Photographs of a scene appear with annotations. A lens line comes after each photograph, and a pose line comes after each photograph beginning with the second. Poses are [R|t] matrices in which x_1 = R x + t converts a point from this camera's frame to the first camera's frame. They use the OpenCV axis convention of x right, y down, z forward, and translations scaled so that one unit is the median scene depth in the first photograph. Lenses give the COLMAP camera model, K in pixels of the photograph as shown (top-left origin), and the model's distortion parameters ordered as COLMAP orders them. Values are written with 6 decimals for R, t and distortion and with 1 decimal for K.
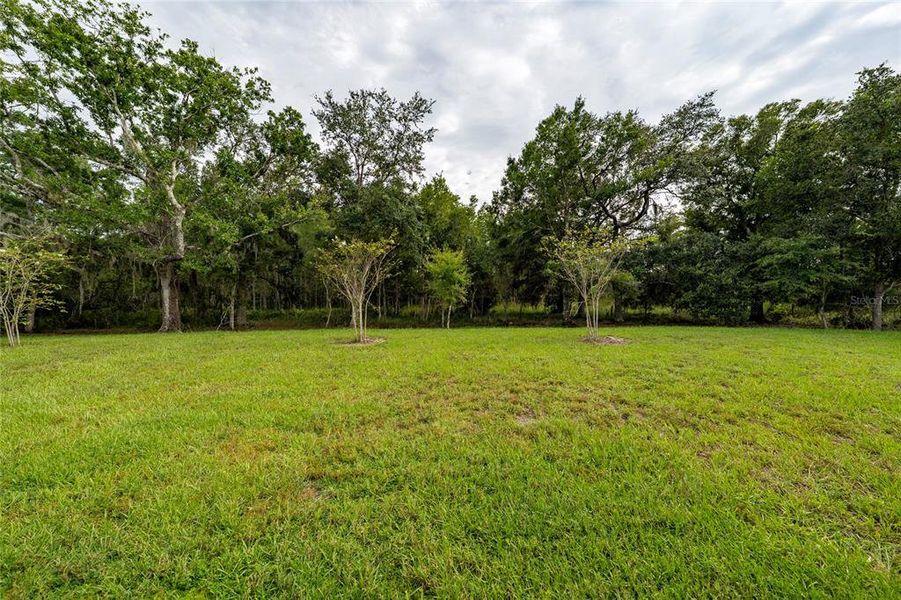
lens RADIAL K [[301.3, 0, 450.5], [0, 301.3, 300.0], [0, 0, 1]] dist [-0.000462, 0.000047]
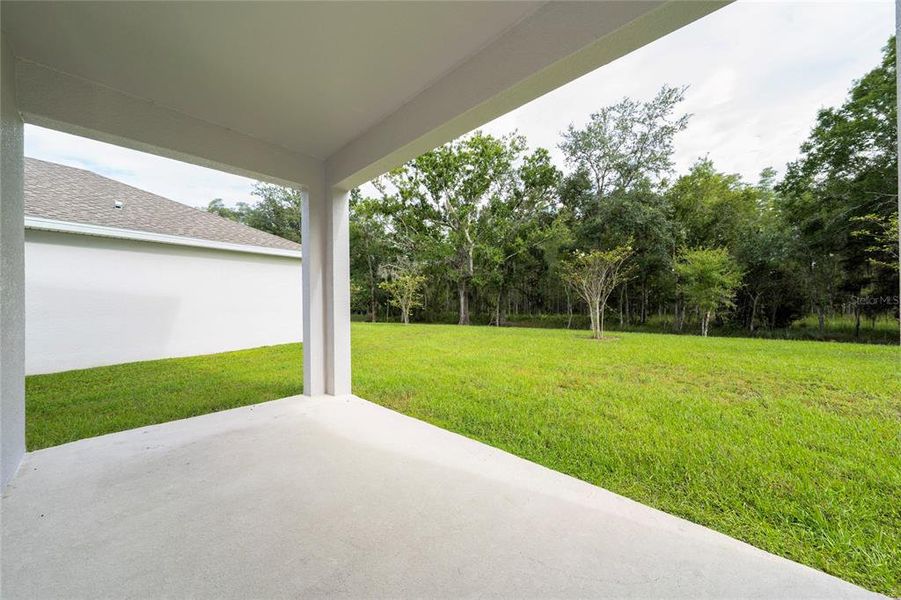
lens RADIAL K [[301.3, 0, 450.5], [0, 301.3, 300.0], [0, 0, 1]] dist [-0.000462, 0.000047]
pose [[0.724523, -0.005980, -0.689225, 0.046312], [-0.017559, 0.999478, -0.027131, 0.017885], [0.689027, 0.031759, 0.724039, -0.117341]]
